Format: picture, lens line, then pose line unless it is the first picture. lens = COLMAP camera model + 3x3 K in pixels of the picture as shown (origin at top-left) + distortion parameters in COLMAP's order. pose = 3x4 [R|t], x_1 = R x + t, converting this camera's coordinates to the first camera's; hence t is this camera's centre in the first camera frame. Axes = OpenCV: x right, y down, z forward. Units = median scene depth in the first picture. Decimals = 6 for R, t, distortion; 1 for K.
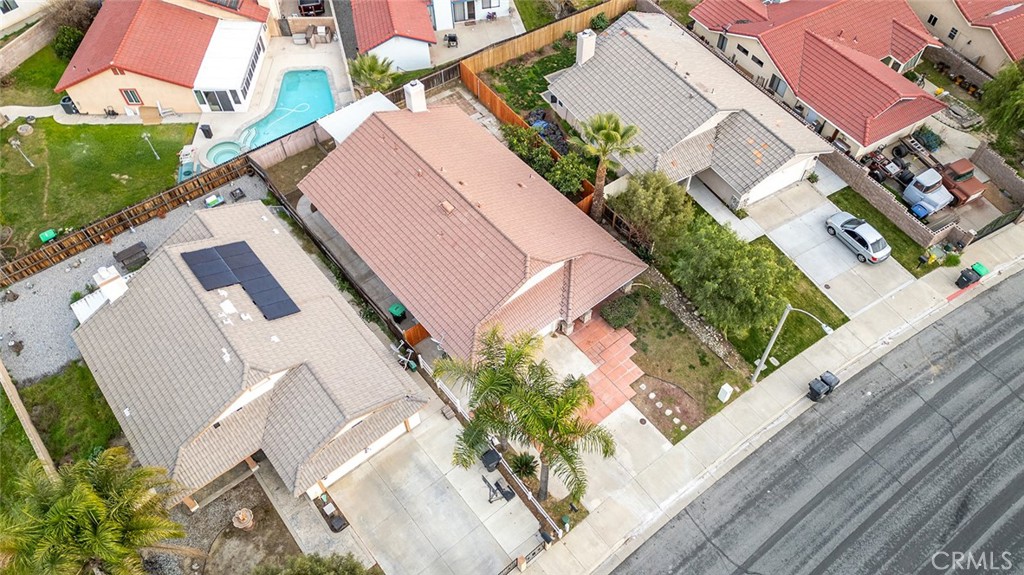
lens RADIAL K [[711.7, 0, 515.1], [0, 711.7, 287.9], [0, 0, 1]] dist [0.065630, -0.066147]
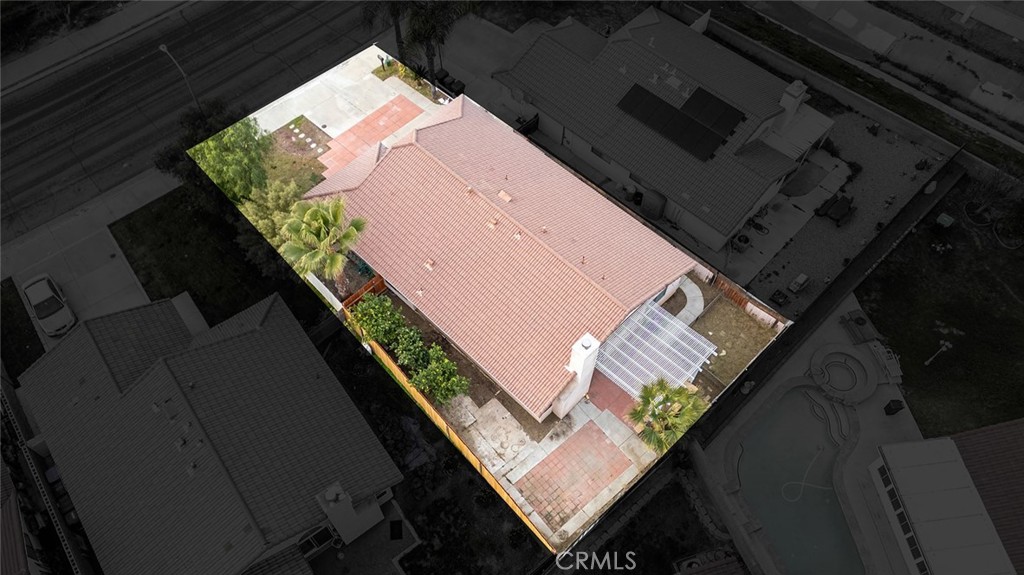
lens RADIAL K [[756.0, 0, 489.4], [0, 756.0, 285.2], [0, 0, 1]] dist [0.064296, -0.065189]
pose [[-0.994842, 0.093713, -0.038828, -0.022052], [-0.069452, -0.350270, 0.934070, -0.918119], [0.073935, 0.931949, 0.354971, 0.647571]]
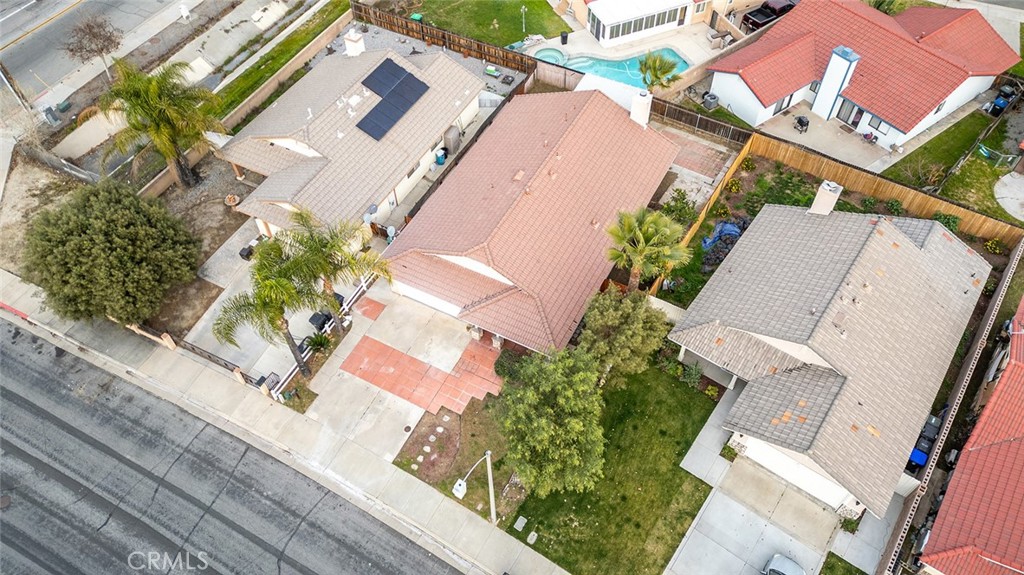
lens RADIAL K [[711.7, 0, 515.1], [0, 711.7, 287.9], [0, 0, 1]] dist [0.065630, -0.066147]
pose [[0.391212, 0.724709, -0.567230, 0.526232], [-0.729868, 0.619756, 0.288436, -0.264501], [0.560576, 0.301163, 0.771398, 0.205079]]
